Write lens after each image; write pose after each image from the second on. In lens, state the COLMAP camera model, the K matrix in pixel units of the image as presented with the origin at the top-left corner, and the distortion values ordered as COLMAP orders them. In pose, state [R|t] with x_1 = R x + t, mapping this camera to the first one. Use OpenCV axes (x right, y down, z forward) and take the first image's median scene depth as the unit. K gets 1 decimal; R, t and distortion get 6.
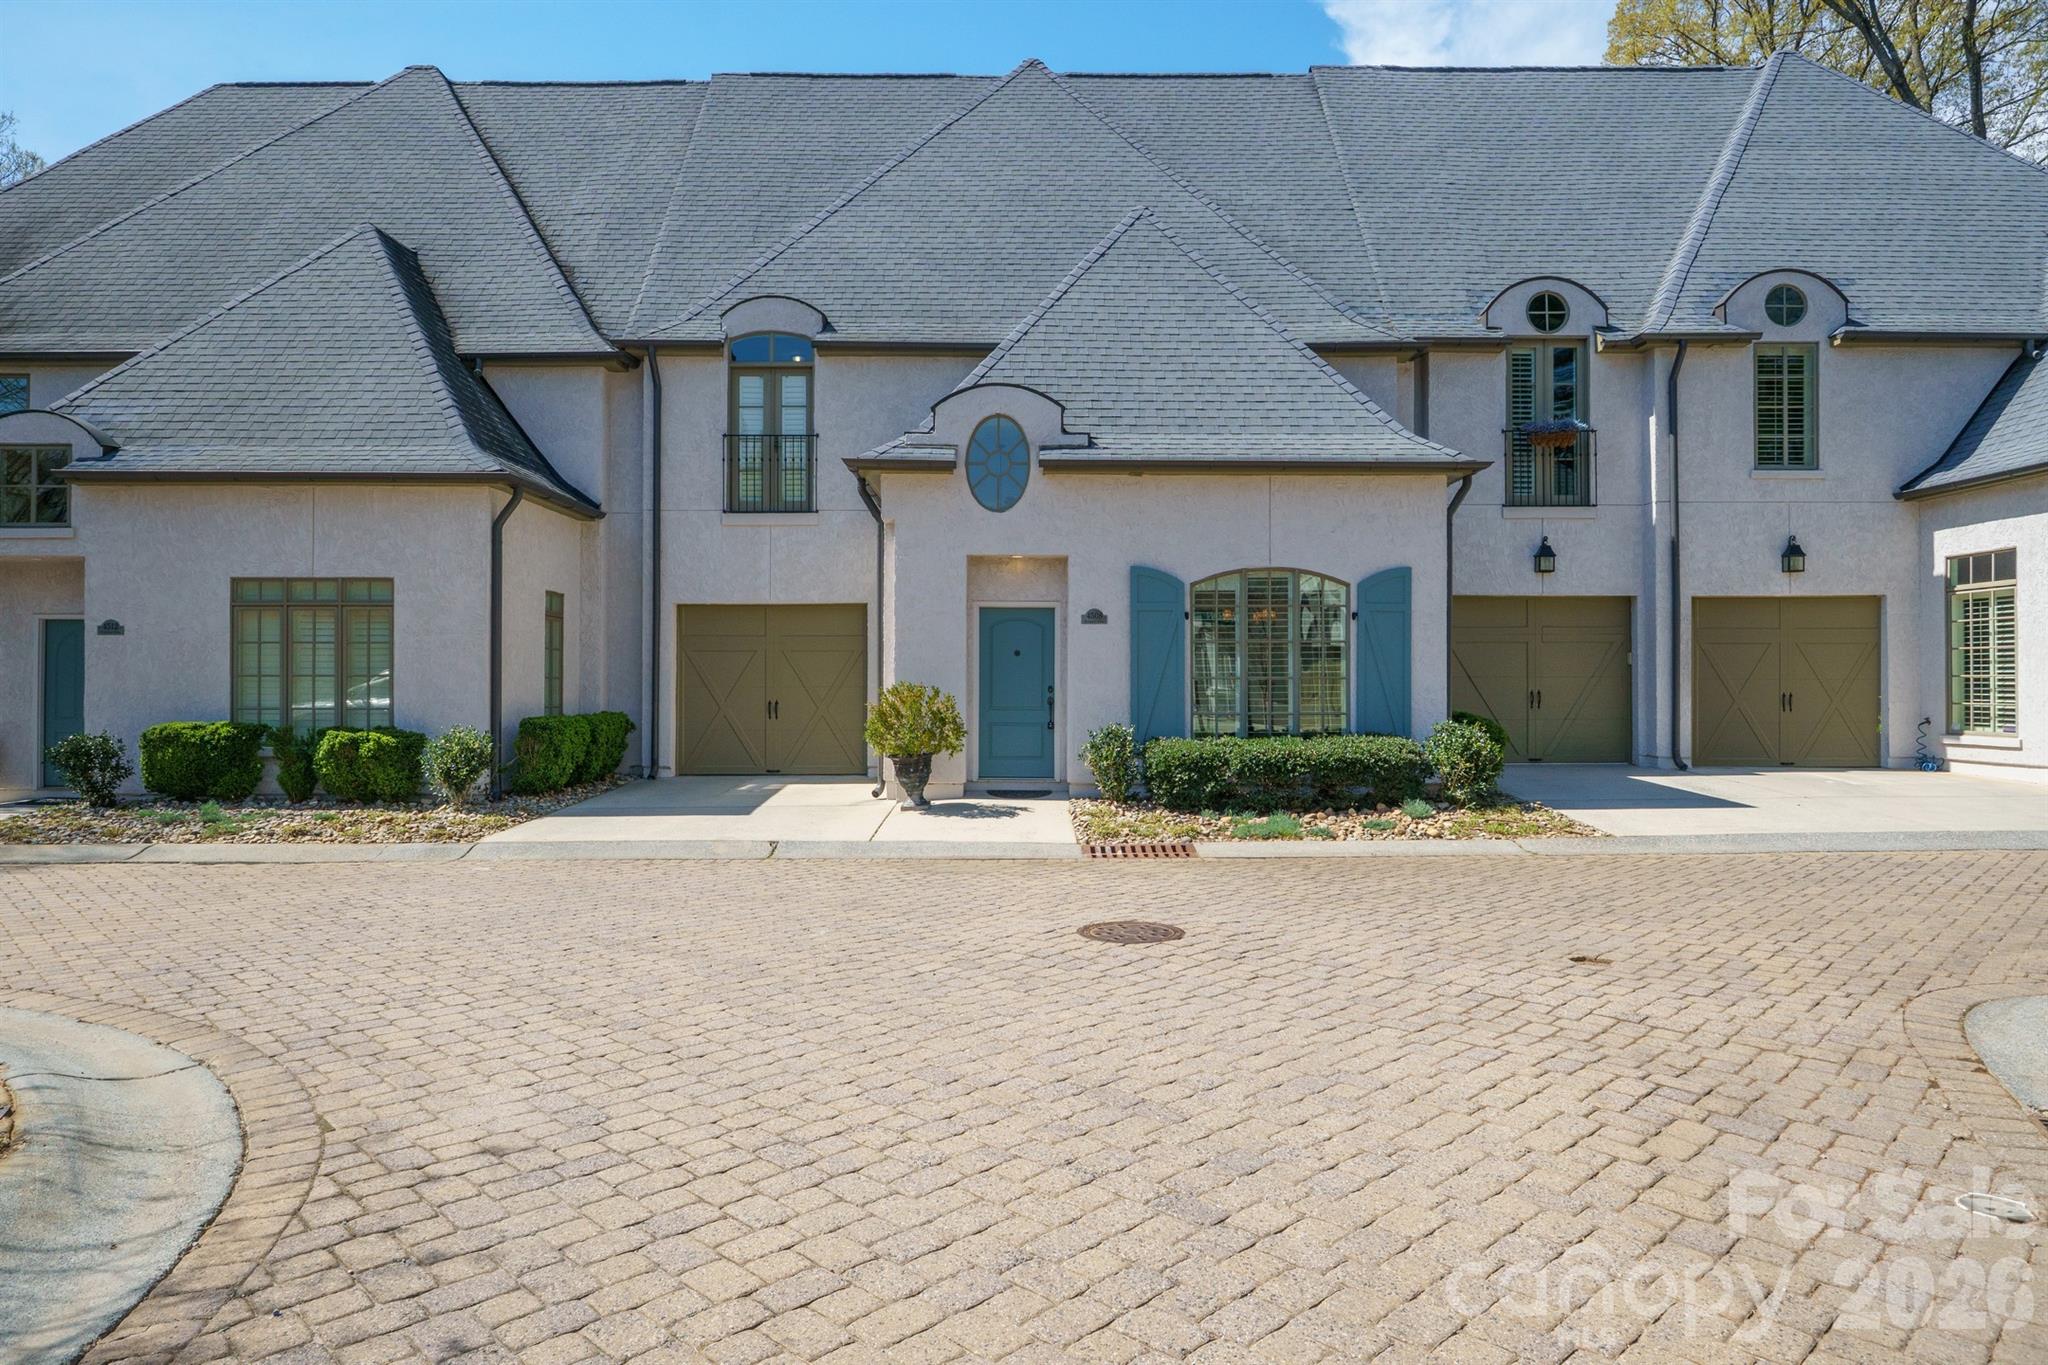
lens RADIAL K [[1283.6, 0, 1026.3], [0, 1283.6, 680.6], [0, 0, 1]] dist [0.001453, 0.000122]
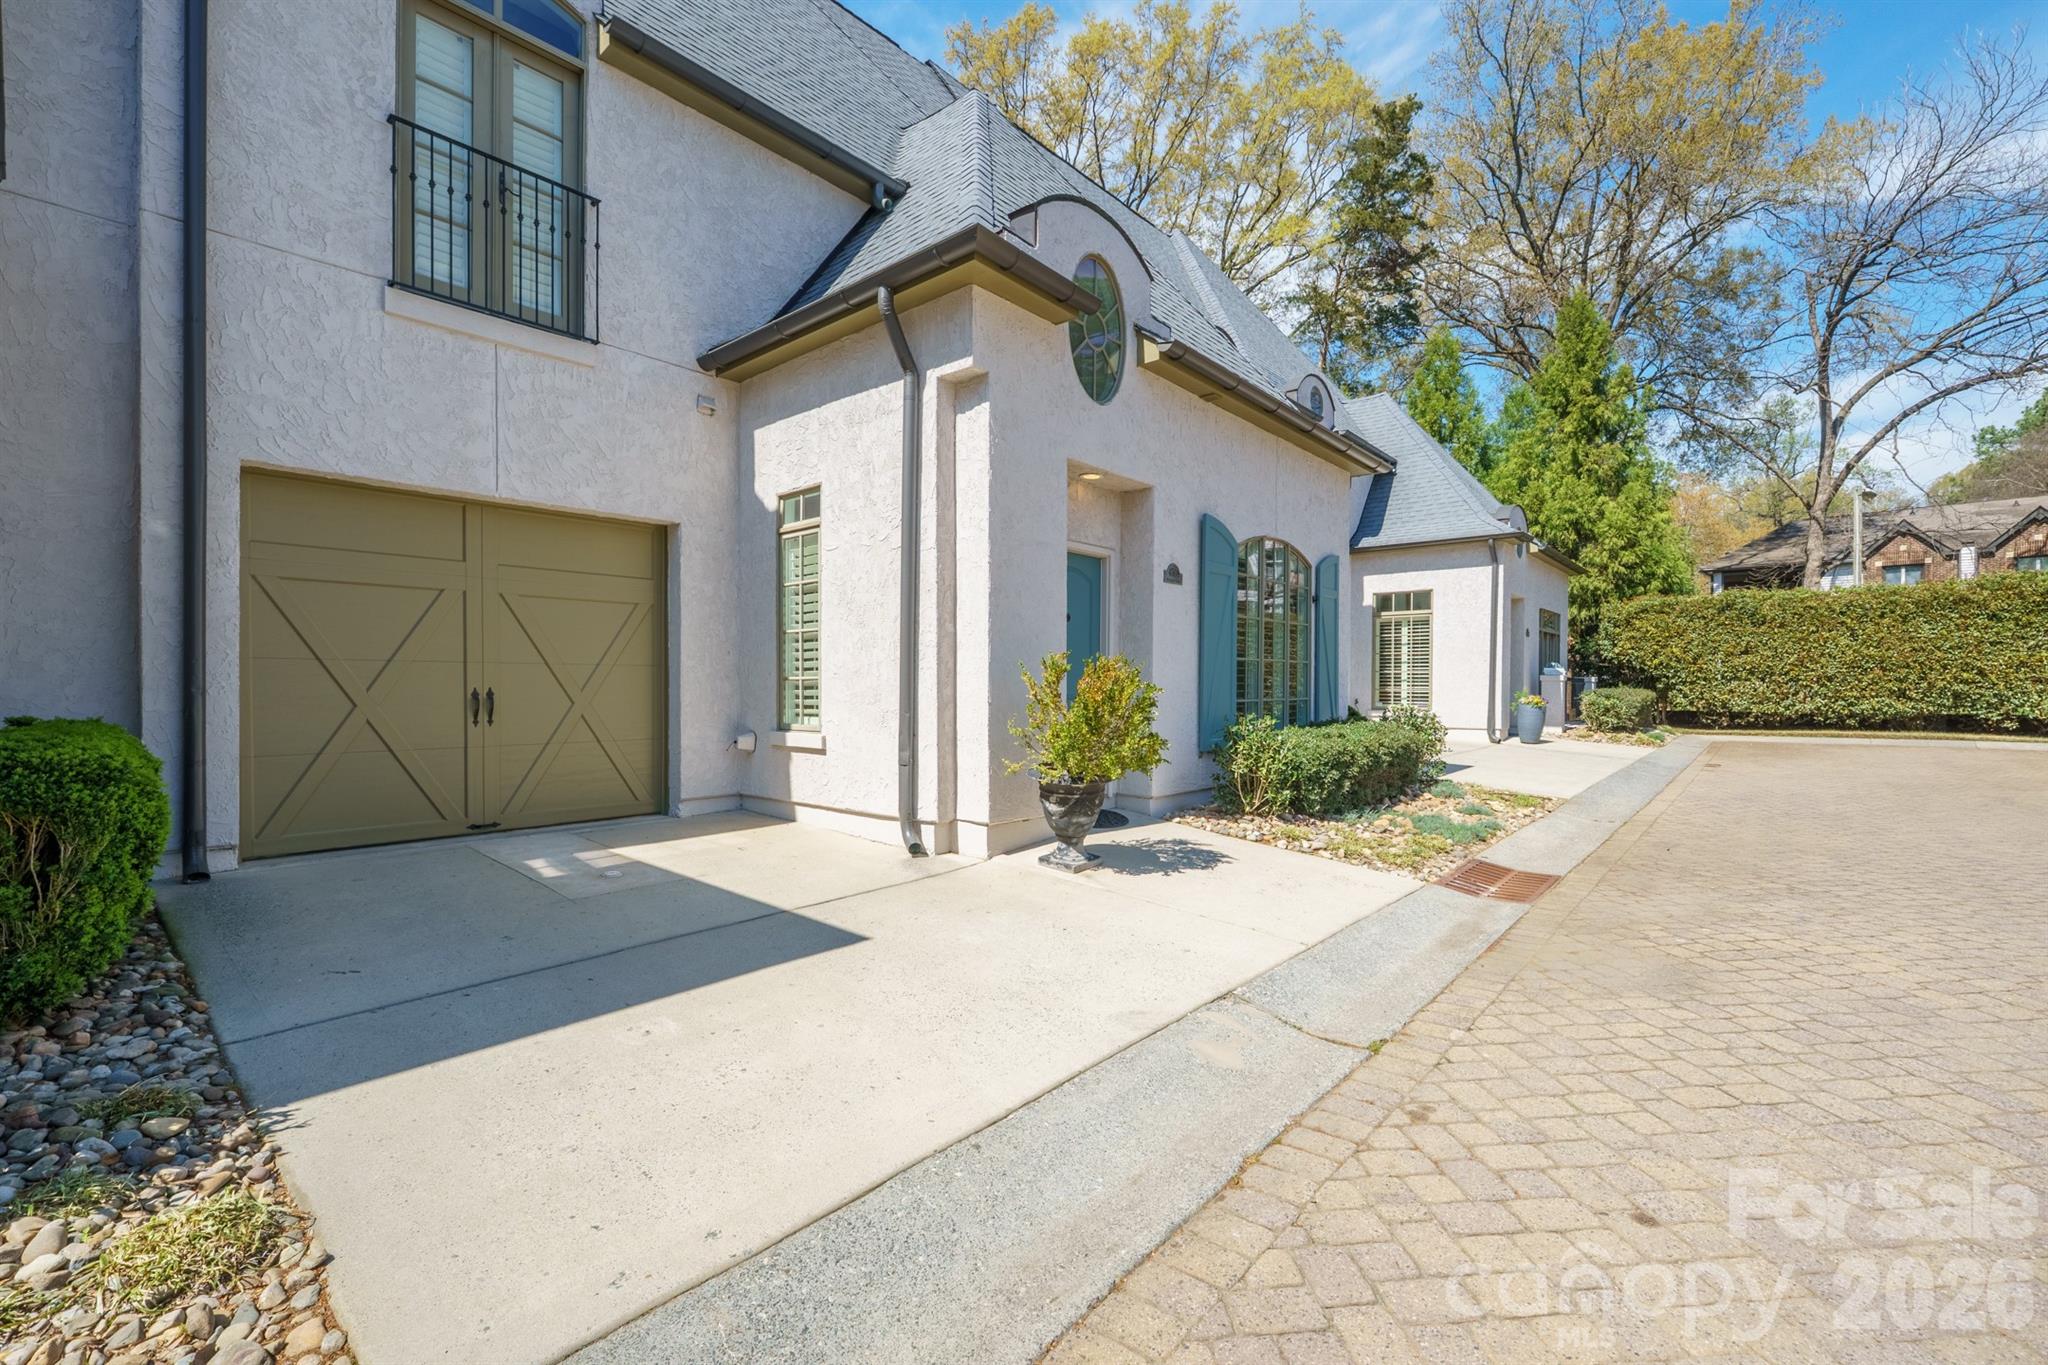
lens RADIAL K [[867.1, 0, 1020.3], [0, 867.1, 693.5], [0, 0, 1]] dist [-0.003765, -0.000385]
pose [[0.660284, -0.005252, 0.750998, -0.320167], [-0.008918, 0.999850, 0.014833, 0.010258], [-0.750963, -0.016491, 0.660138, 0.618739]]
